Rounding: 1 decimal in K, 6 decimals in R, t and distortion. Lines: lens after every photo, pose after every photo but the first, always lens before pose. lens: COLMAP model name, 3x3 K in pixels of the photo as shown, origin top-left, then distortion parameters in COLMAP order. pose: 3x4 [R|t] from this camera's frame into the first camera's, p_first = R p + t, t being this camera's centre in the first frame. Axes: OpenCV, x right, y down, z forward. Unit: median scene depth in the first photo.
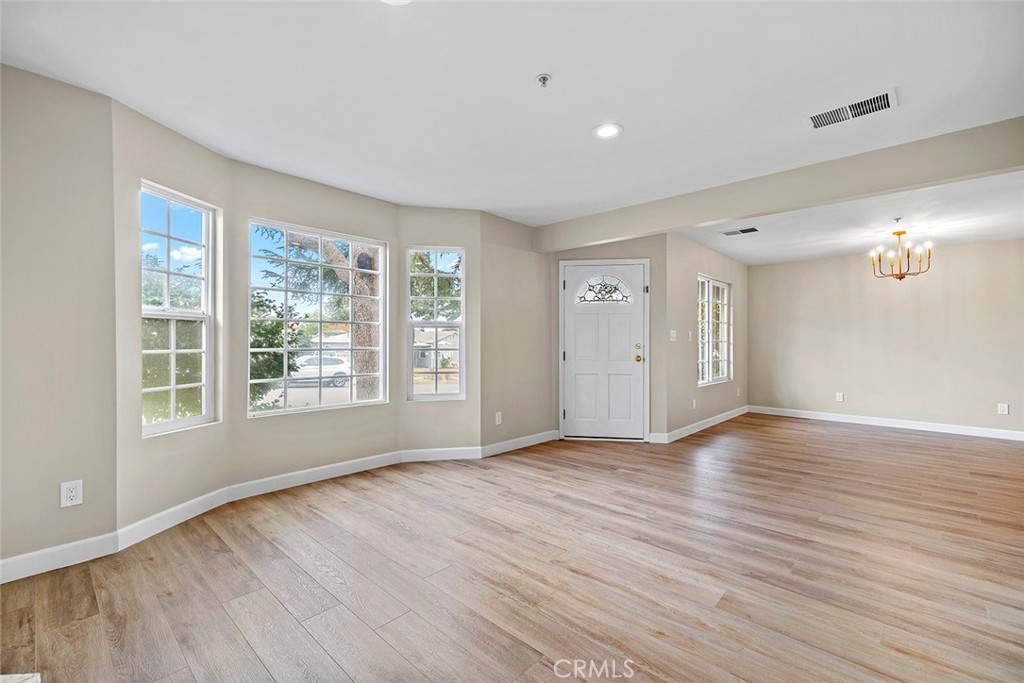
lens RADIAL K [[444.3, 0, 510.7], [0, 444.3, 344.5], [0, 0, 1]] dist [0.000746, 0.000372]
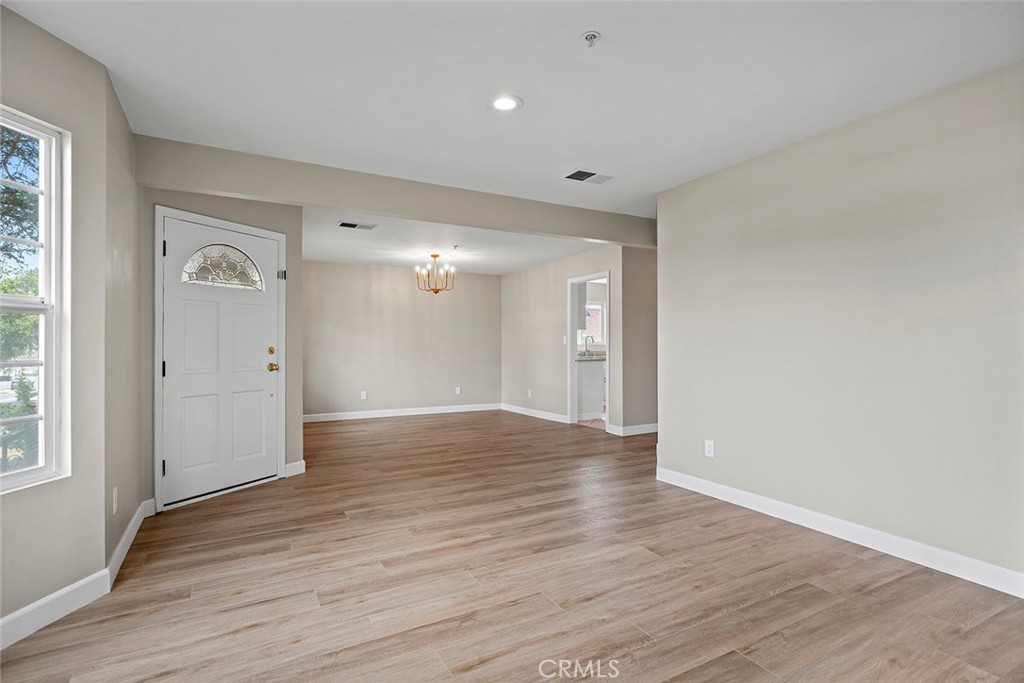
lens RADIAL K [[504.9, 0, 510.1], [0, 504.9, 338.0], [0, 0, 1]] dist [0.007141, 0.000907]
pose [[0.302939, 0.009174, 0.952966, -0.553898], [0.007681, 0.999898, -0.012067, -0.005013], [-0.952979, 0.010975, 0.302838, 0.521459]]
